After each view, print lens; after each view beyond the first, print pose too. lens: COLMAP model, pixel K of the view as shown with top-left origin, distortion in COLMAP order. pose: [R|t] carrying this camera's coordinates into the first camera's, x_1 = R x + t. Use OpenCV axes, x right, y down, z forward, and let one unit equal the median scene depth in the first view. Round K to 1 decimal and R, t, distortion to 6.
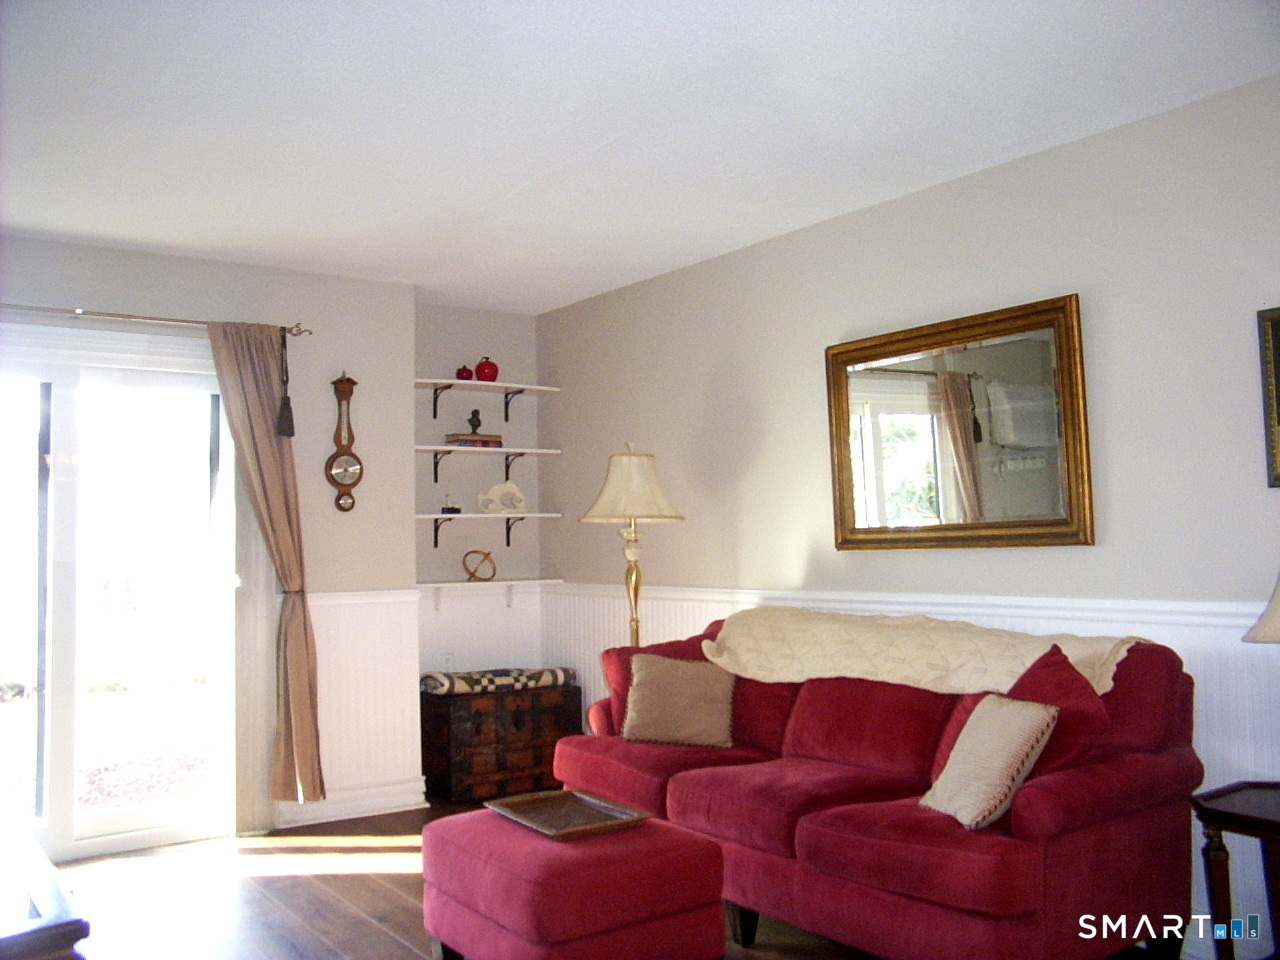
lens RADIAL K [[1111.6, 0, 640.0], [0, 1111.6, 480.0], [0, 0, 1]] dist [-0.160026, 0.006427]
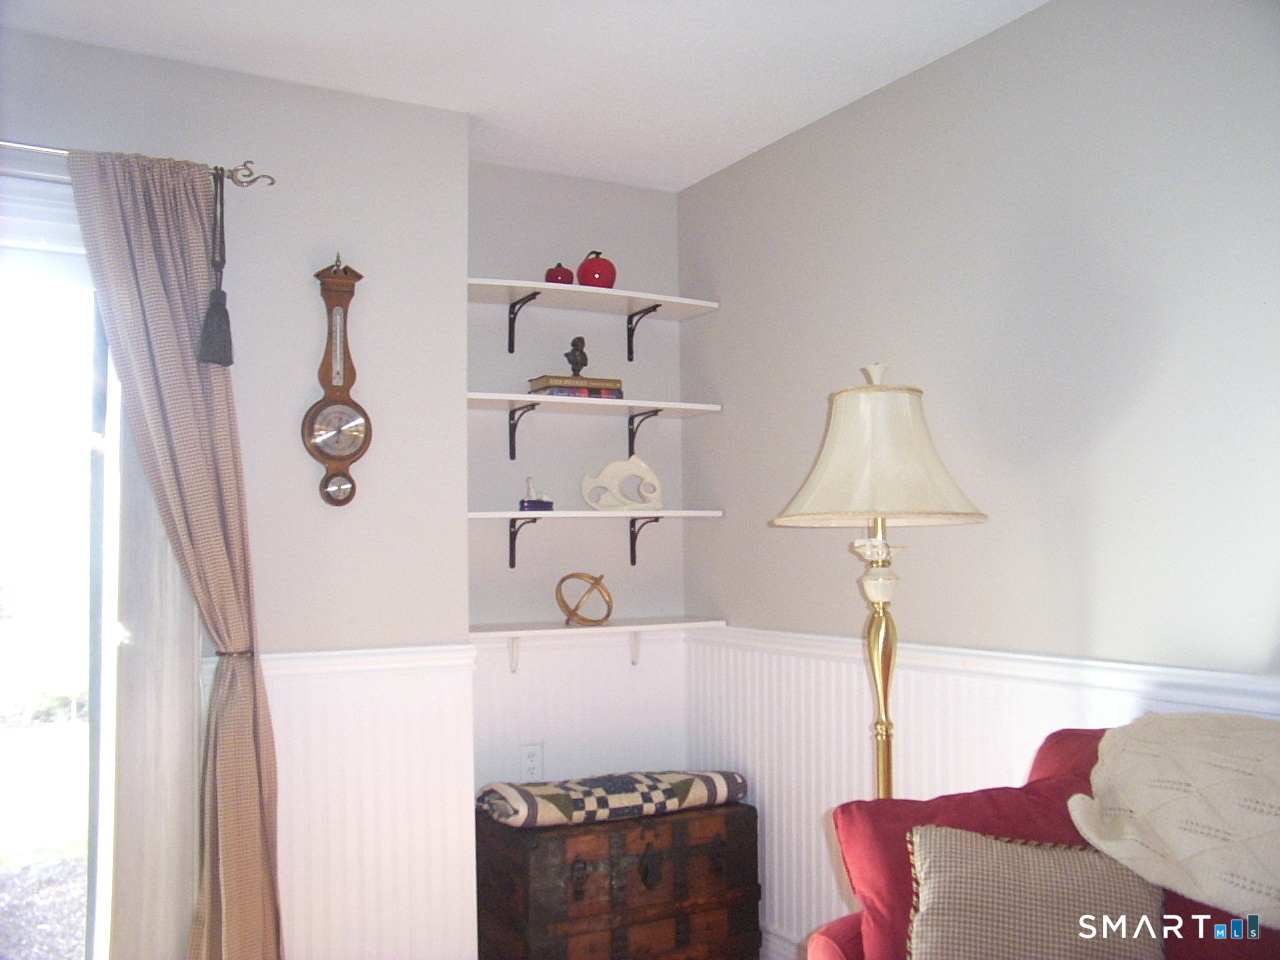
lens RADIAL K [[1111.6, 0, 640.0], [0, 1111.6, 480.0], [0, 0, 1]] dist [-0.160026, 0.006427]
pose [[0.993182, -0.002247, -0.116556, -0.048963], [0.002035, 0.999996, -0.001938, 0.016212], [0.116560, 0.001688, 0.993182, 0.438566]]
